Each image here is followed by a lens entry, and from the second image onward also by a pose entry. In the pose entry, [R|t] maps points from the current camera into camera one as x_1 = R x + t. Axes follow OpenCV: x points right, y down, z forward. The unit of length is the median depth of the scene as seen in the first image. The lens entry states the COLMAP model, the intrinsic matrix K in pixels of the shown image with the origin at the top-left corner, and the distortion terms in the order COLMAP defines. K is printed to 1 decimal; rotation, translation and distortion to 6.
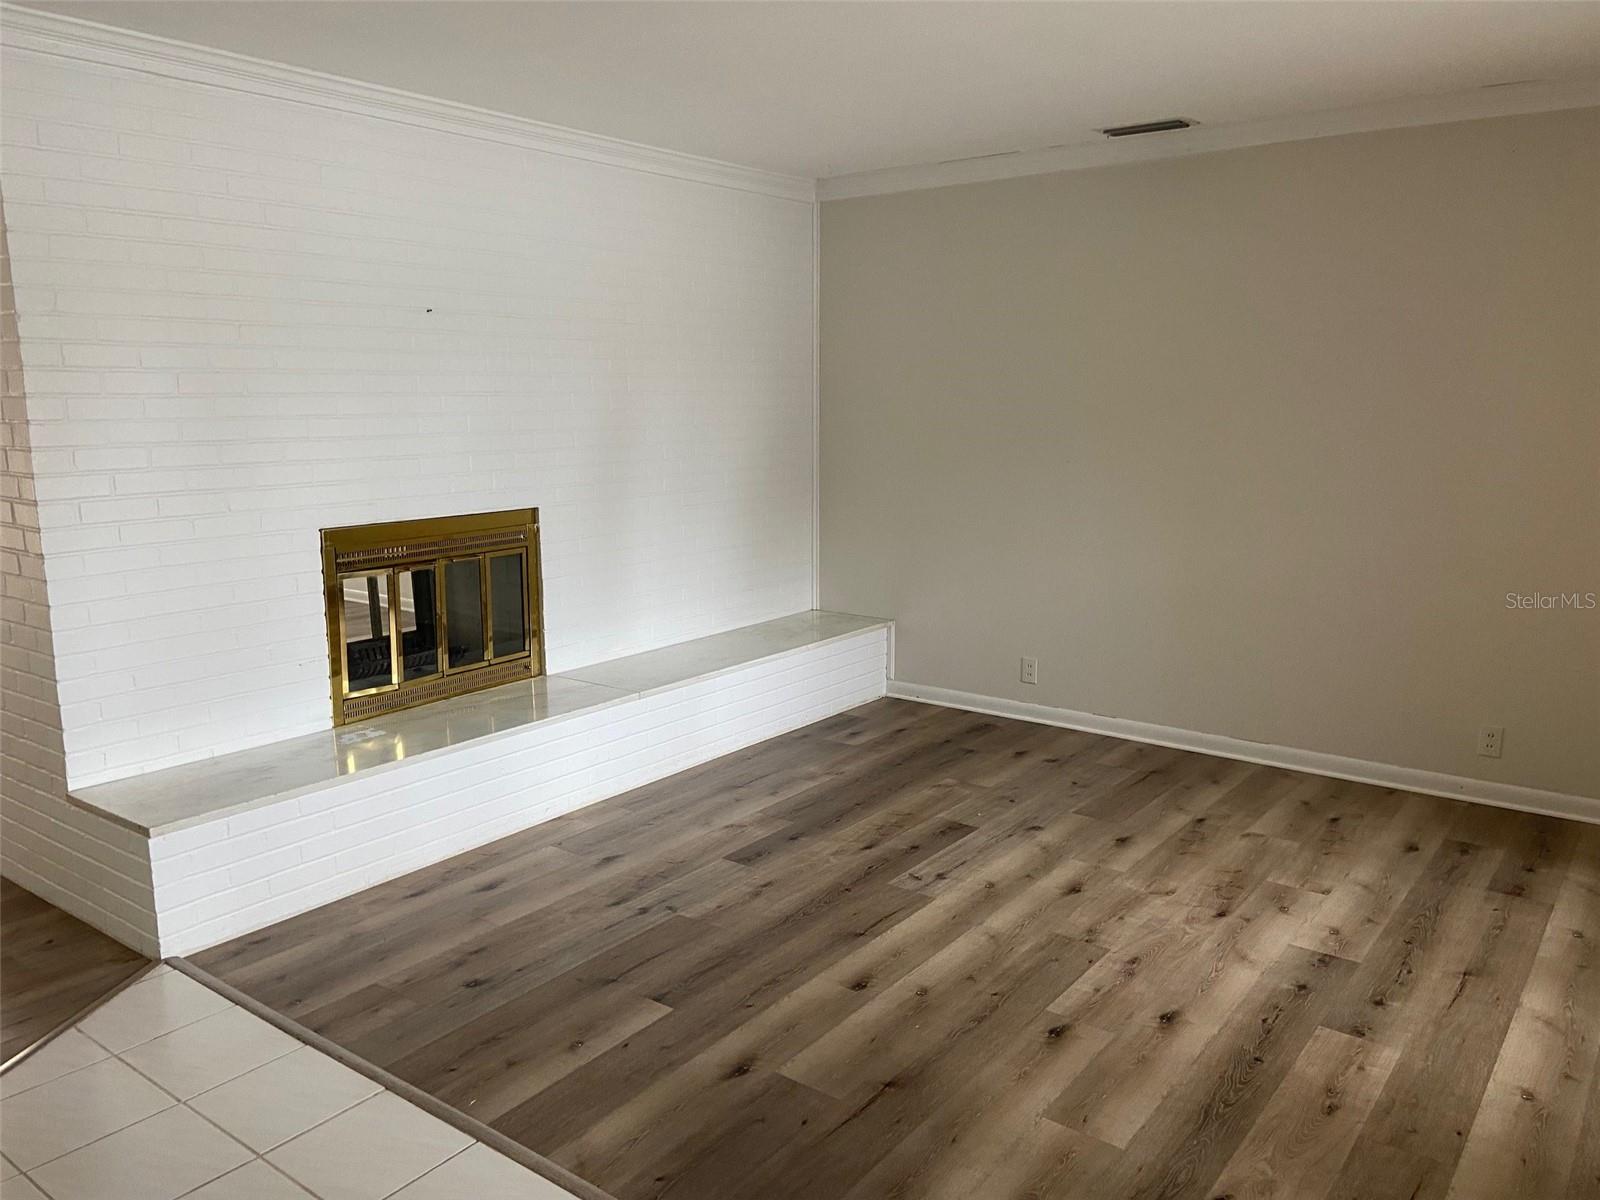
lens RADIAL K [[1213.9, 0, 807.1], [0, 1213.9, 604.2], [0, 0, 1]] dist [0.116667, -0.164774]
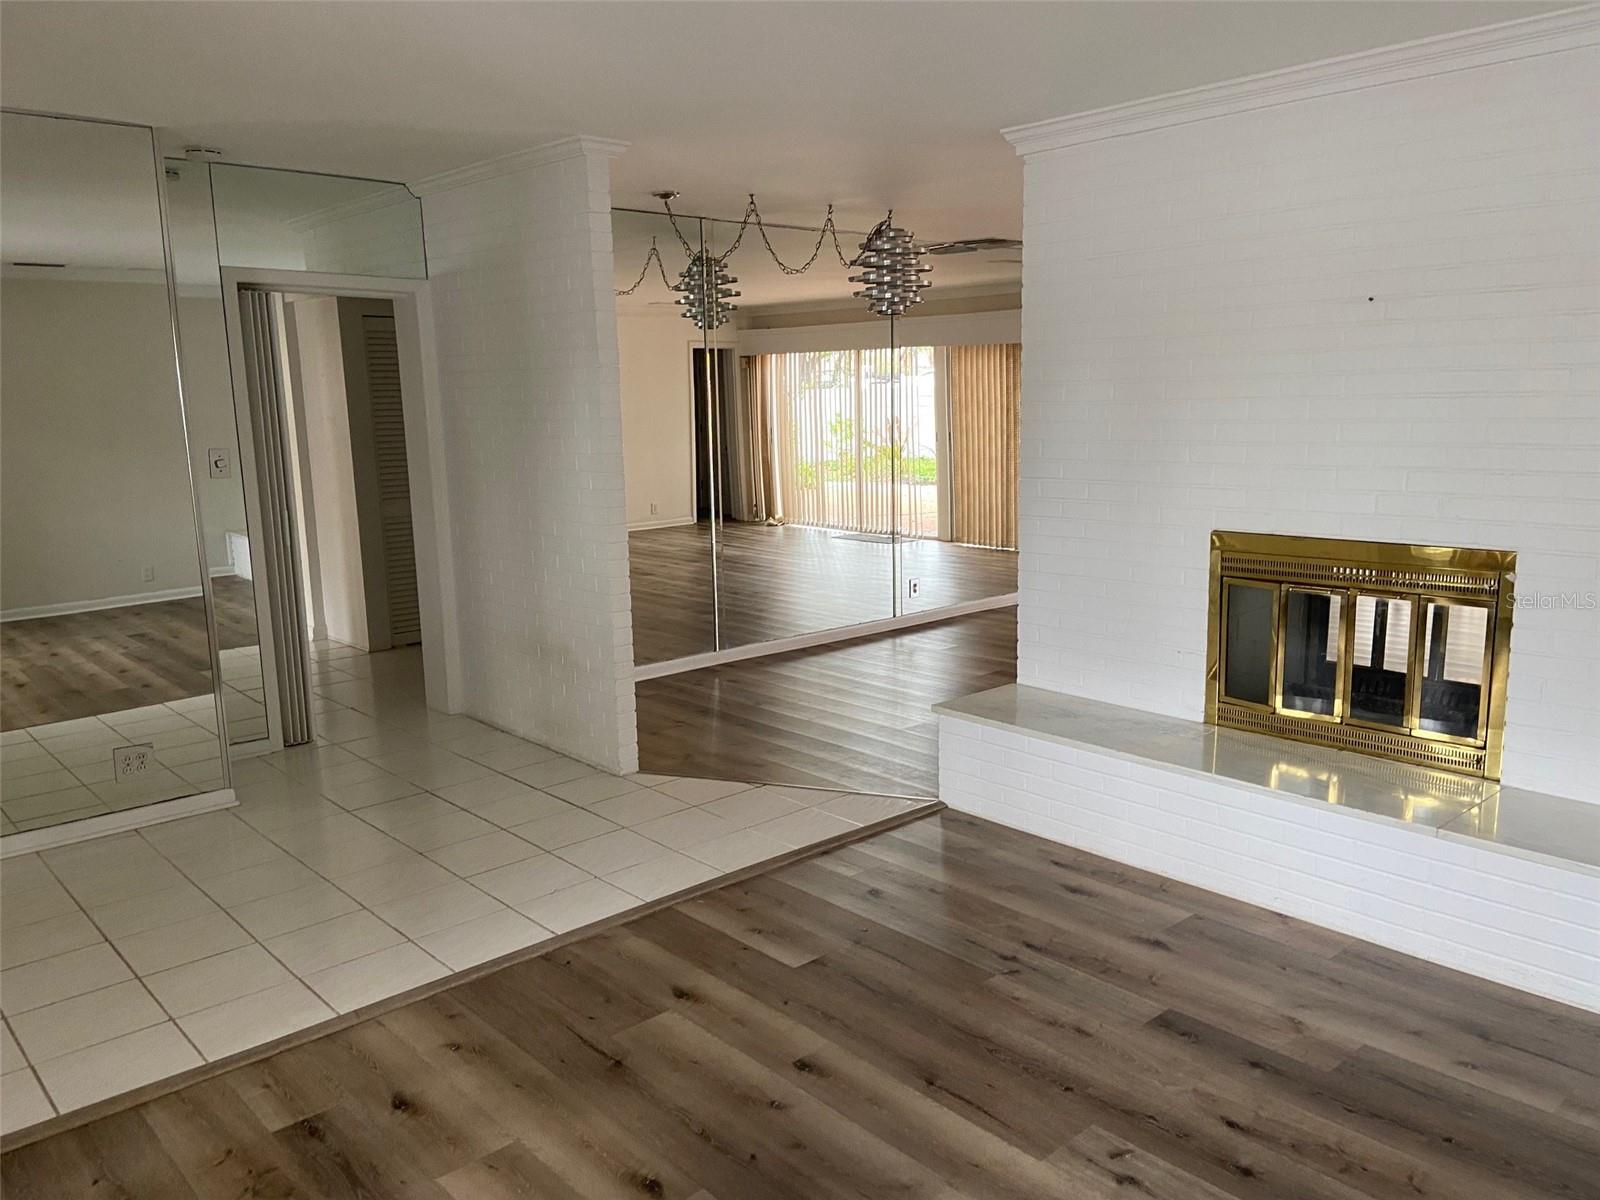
lens RADIAL K [[1213.9, 0, 807.1], [0, 1213.9, 604.2], [0, 0, 1]] dist [0.116667, -0.164774]
pose [[-0.199689, 0.172510, -0.964554, 0.712083], [-0.153460, 0.966727, 0.204669, -0.168021], [0.967768, 0.188891, -0.166572, 0.907432]]
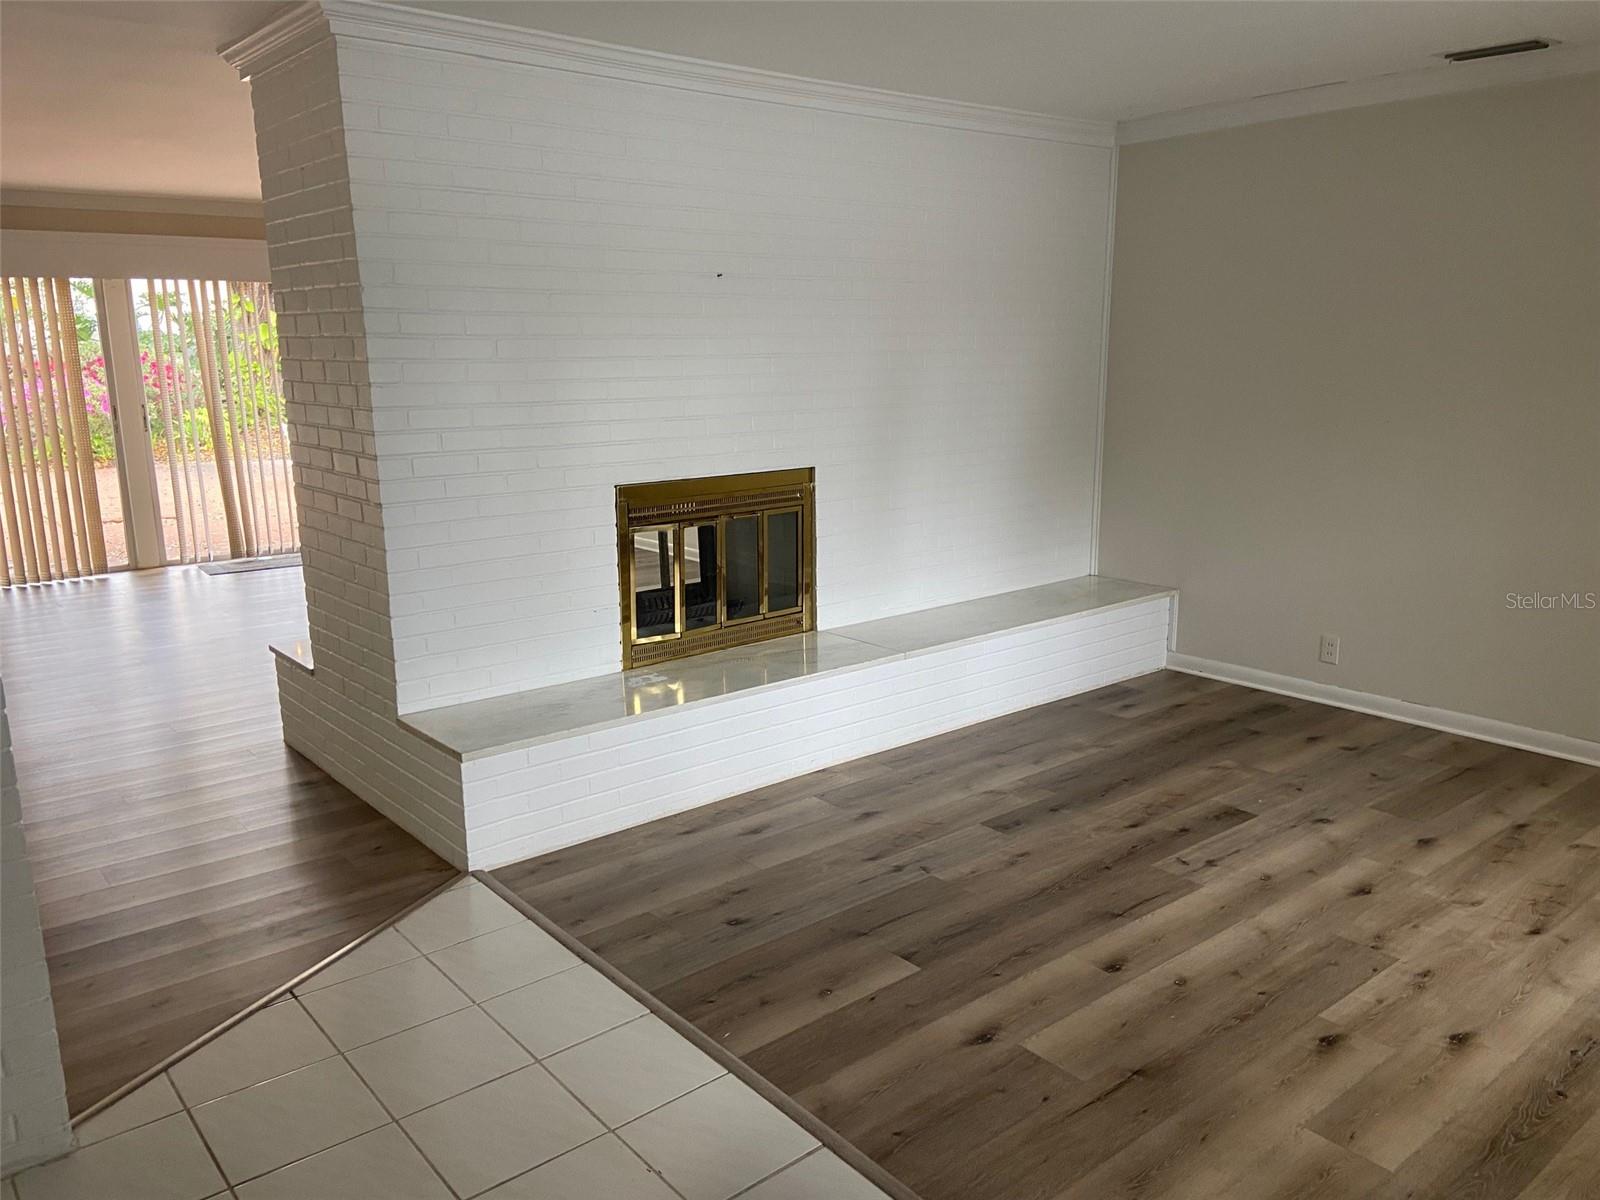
lens RADIAL K [[1213.9, 0, 807.1], [0, 1213.9, 604.2], [0, 0, 1]] dist [0.116667, -0.164774]
pose [[0.972480, 0.040669, -0.229411, 0.015610], [-0.032431, 0.998691, 0.039565, -0.005785], [0.230719, -0.031036, 0.972525, 0.004731]]
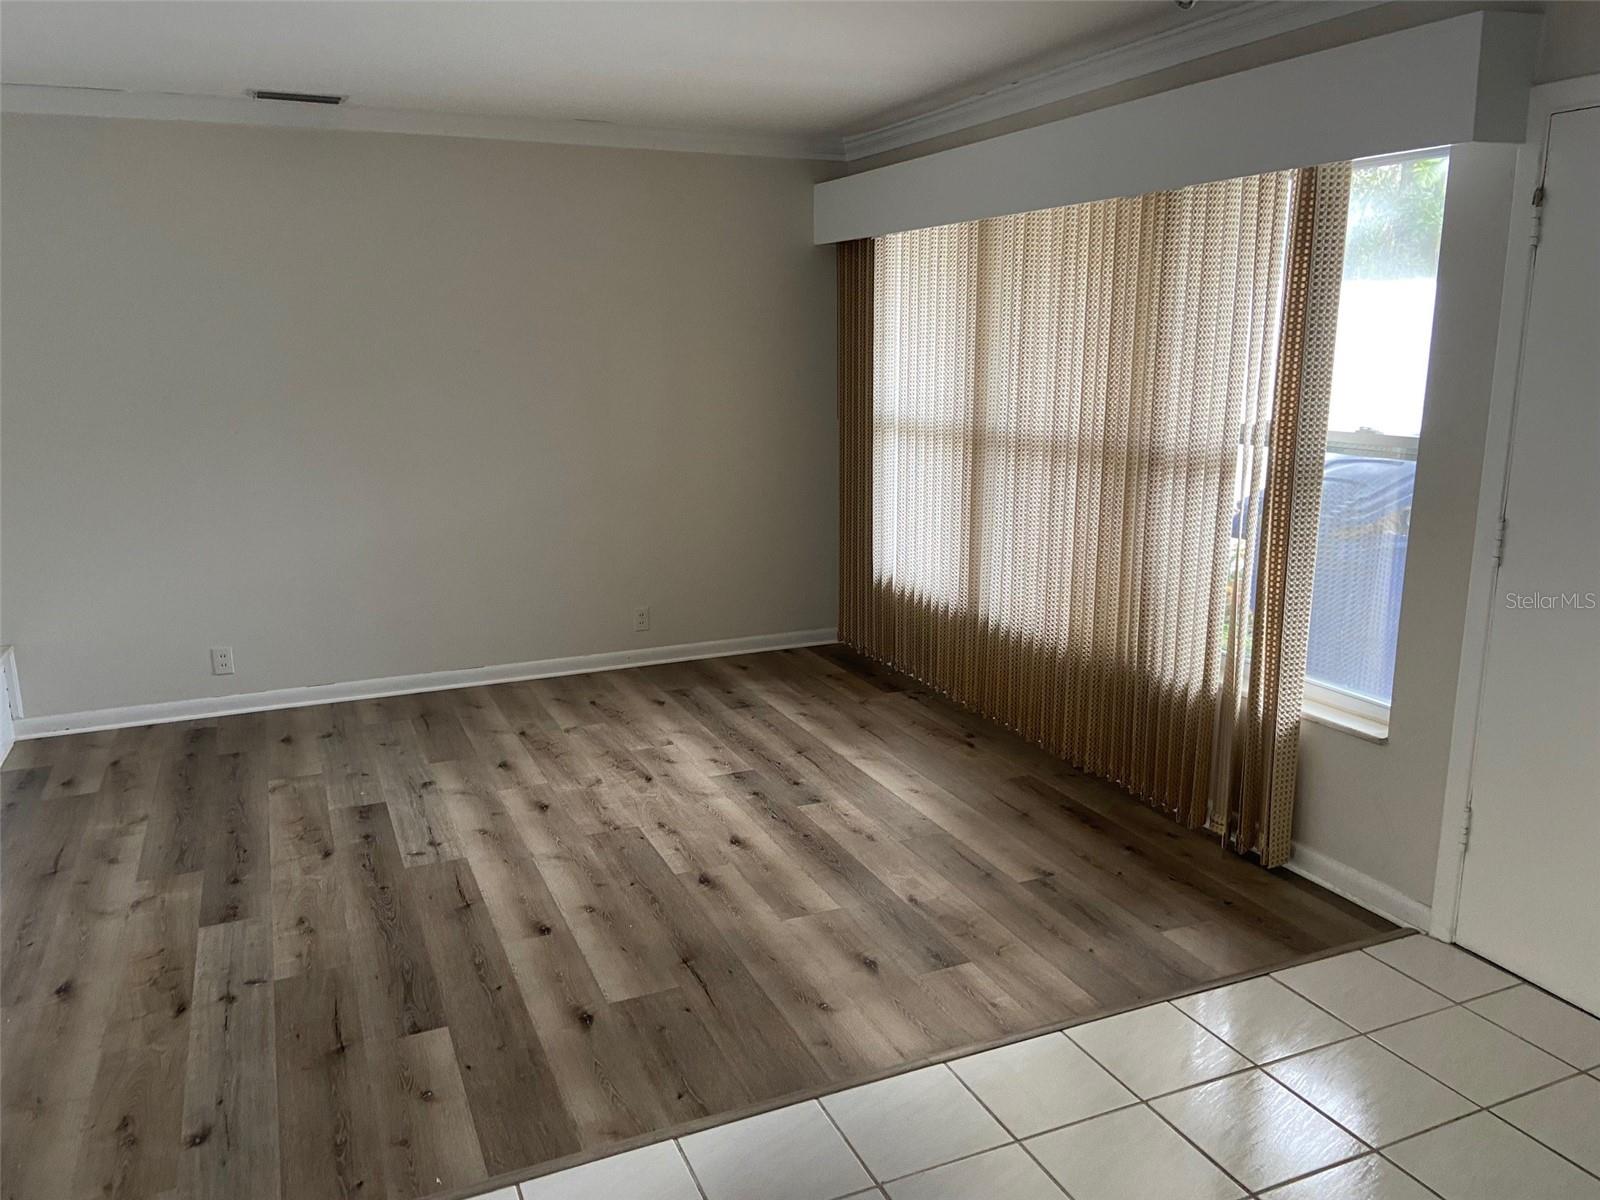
lens RADIAL K [[1197.5, 0, 838.5], [0, 1197.5, 596.6], [0, 0, 1]] dist [0.123387, -0.151412]
pose [[0.470015, -0.185467, 0.862953, -0.577015], [0.157431, 0.979613, 0.124793, -0.053118], [-0.868505, 0.077201, 0.489631, 0.200034]]
